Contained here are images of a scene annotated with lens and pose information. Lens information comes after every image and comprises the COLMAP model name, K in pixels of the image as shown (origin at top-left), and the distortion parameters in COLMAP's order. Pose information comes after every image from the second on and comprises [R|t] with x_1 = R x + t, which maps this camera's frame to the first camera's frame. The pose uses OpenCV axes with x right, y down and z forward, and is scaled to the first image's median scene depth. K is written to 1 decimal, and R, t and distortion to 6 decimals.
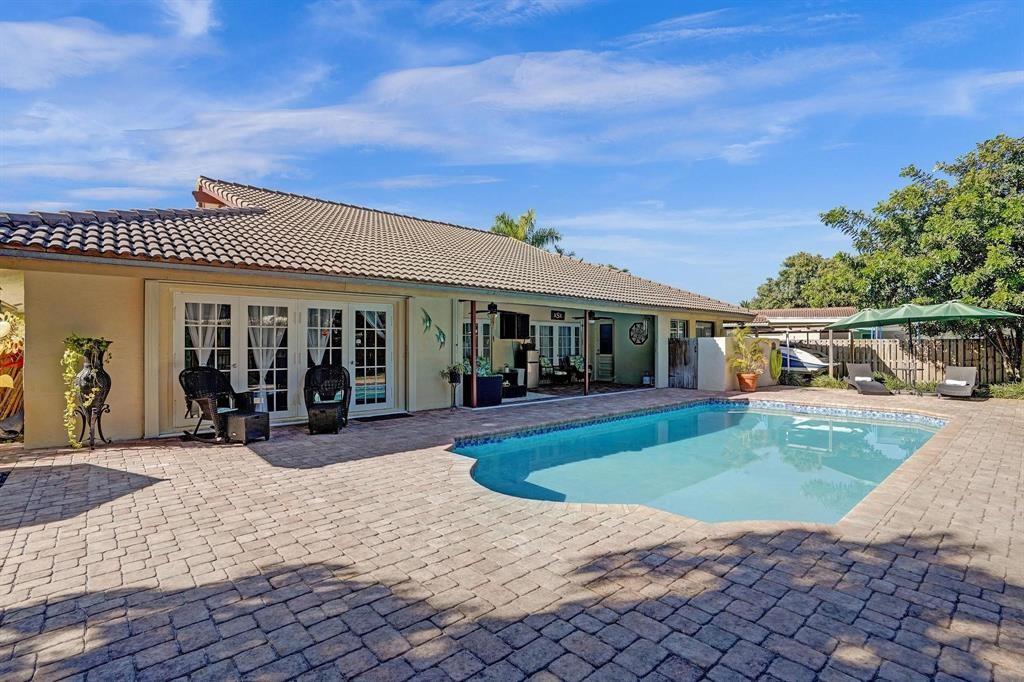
lens RADIAL K [[489.0, 0, 516.2], [0, 489.0, 332.7], [0, 0, 1]] dist [-0.039580, 0.003547]
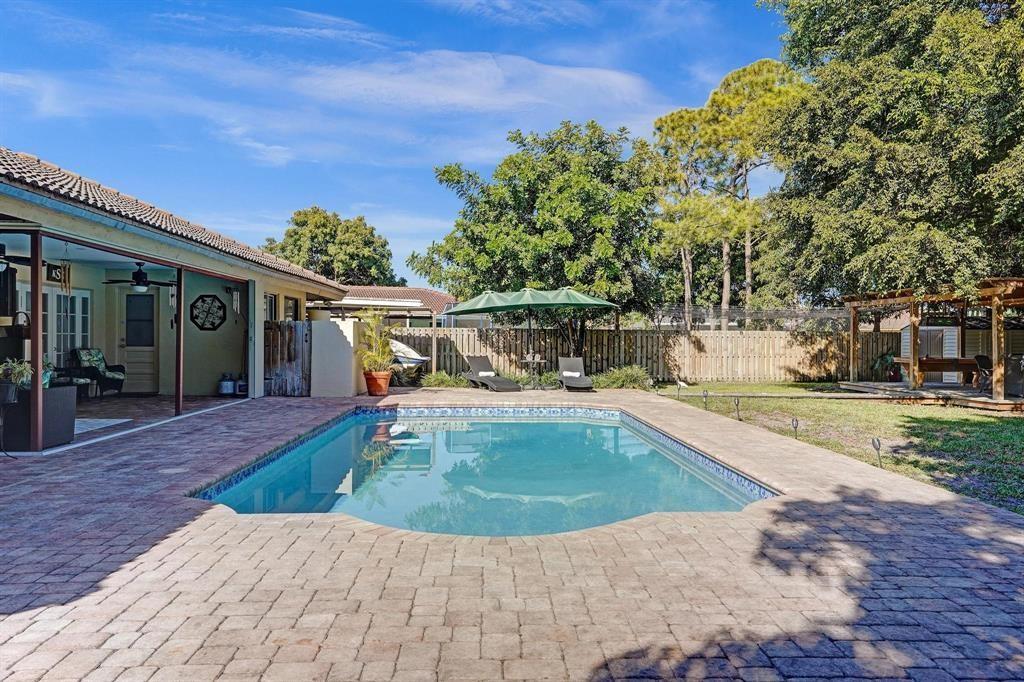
lens RADIAL K [[760.0, 0, 511.2], [0, 760.0, 347.1], [0, 0, 1]] dist [0.003643, 0.008750]
pose [[0.638886, -0.004551, 0.769288, -0.274602], [-0.025420, 0.999312, 0.027023, 0.011383], [-0.768882, -0.036820, 0.638330, 0.107090]]
